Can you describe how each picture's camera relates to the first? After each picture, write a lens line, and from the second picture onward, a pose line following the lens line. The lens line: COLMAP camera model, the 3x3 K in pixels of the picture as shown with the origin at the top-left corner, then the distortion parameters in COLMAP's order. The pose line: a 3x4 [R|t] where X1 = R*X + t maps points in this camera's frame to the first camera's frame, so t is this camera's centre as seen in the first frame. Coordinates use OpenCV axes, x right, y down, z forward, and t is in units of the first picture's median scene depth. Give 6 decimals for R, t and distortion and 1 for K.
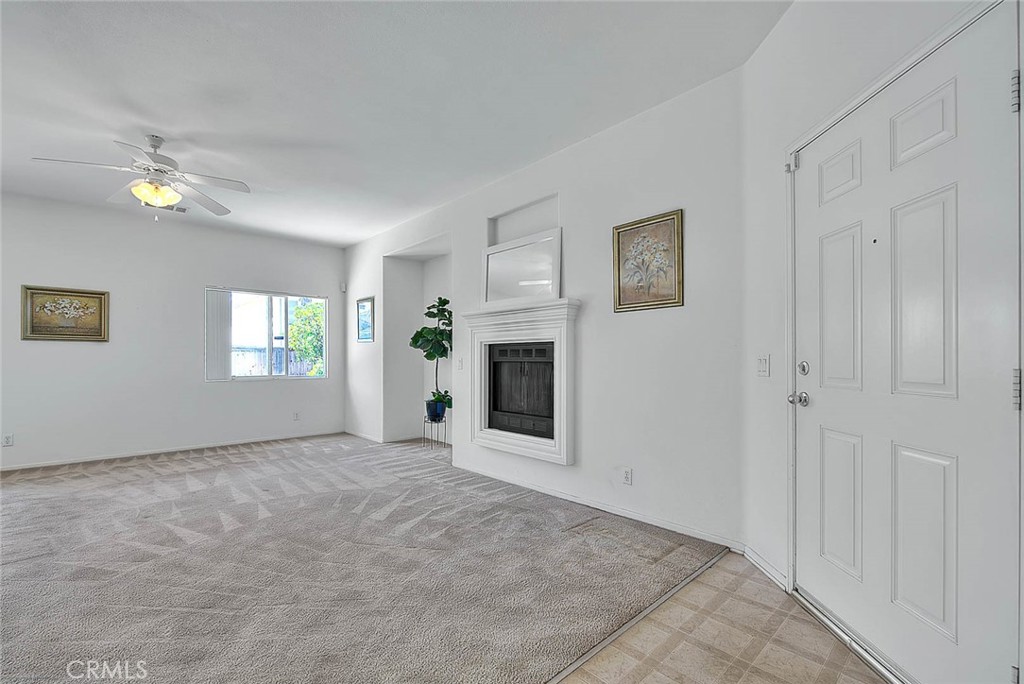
lens RADIAL K [[436.7, 0, 498.7], [0, 436.7, 360.0], [0, 0, 1]] dist [0.001269, -0.001089]
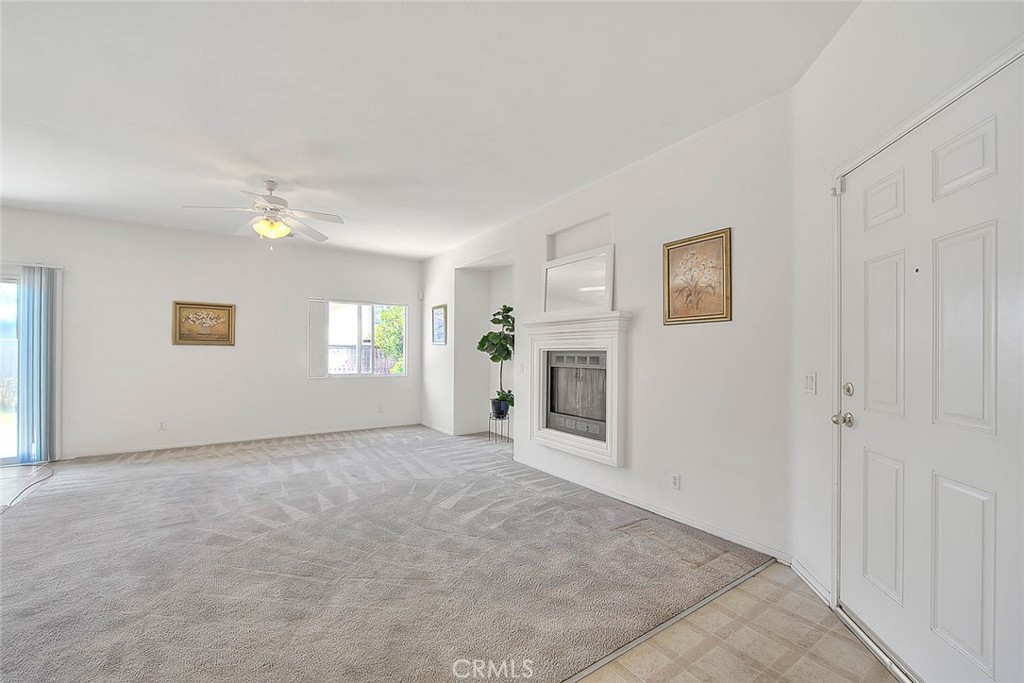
lens RADIAL K [[411.0, 0, 504.6], [0, 411.0, 352.7], [0, 0, 1]] dist [0.000736, -0.000962]
pose [[0.989515, 0.005969, -0.144304, 0.027000], [-0.006484, 0.999974, -0.003098, -0.036239], [0.144282, 0.004001, 0.989529, -0.039144]]
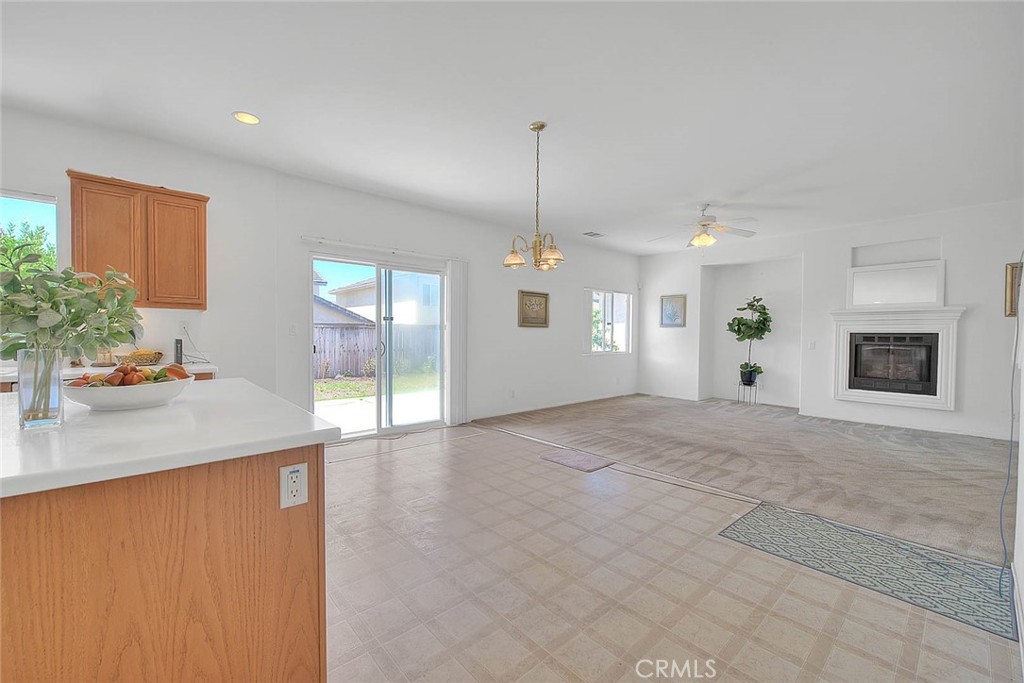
lens RADIAL K [[407.7, 0, 512.0], [0, 407.7, 341.5], [0, 0, 1]] dist [0.001892, 0.000030]
pose [[0.999867, 0.008066, -0.014141, -1.534658], [-0.007799, 0.999792, 0.018857, -0.031264], [0.014290, -0.018744, 0.999722, -0.542773]]
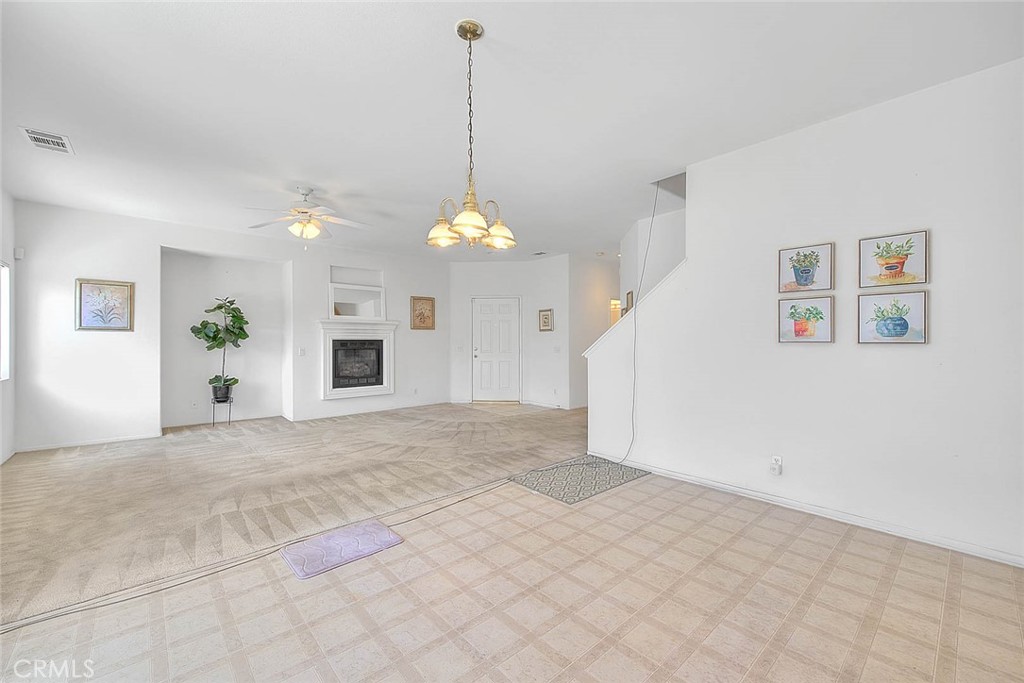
lens RADIAL K [[411.0, 0, 504.6], [0, 411.0, 352.7], [0, 0, 1]] dist [0.000736, -0.000962]
pose [[0.031501, -0.029100, 0.999080, -2.120609], [0.001613, 0.999576, 0.029063, -0.040043], [-0.999502, 0.000696, 0.031534, 0.364088]]
